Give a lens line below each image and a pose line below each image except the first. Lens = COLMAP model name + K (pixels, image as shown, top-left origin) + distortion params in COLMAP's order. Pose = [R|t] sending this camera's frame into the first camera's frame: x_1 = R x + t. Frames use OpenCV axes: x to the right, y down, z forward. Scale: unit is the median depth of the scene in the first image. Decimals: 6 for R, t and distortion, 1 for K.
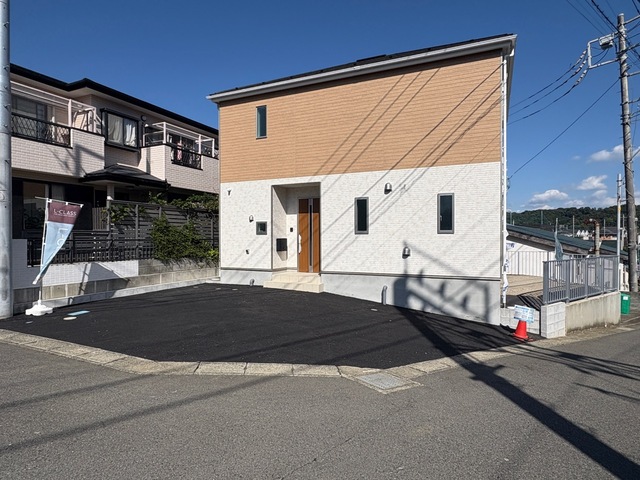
lens RADIAL K [[378.3, 0, 318.7], [0, 378.3, 238.9], [0, 0, 1]] dist [0.000954, -0.000277]
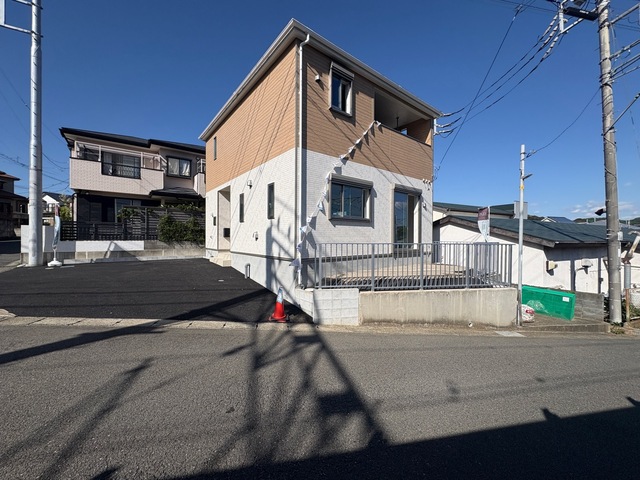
lens RADIAL K [[256.9, 0, 320.5], [0, 256.9, 238.1], [0, 0, 1]] dist [0.004485, 0.000256]
pose [[0.892278, 0.005253, -0.451455, 0.639039], [-0.009250, 0.999935, -0.006648, 0.038905], [0.451391, 0.010108, 0.892269, 0.288584]]
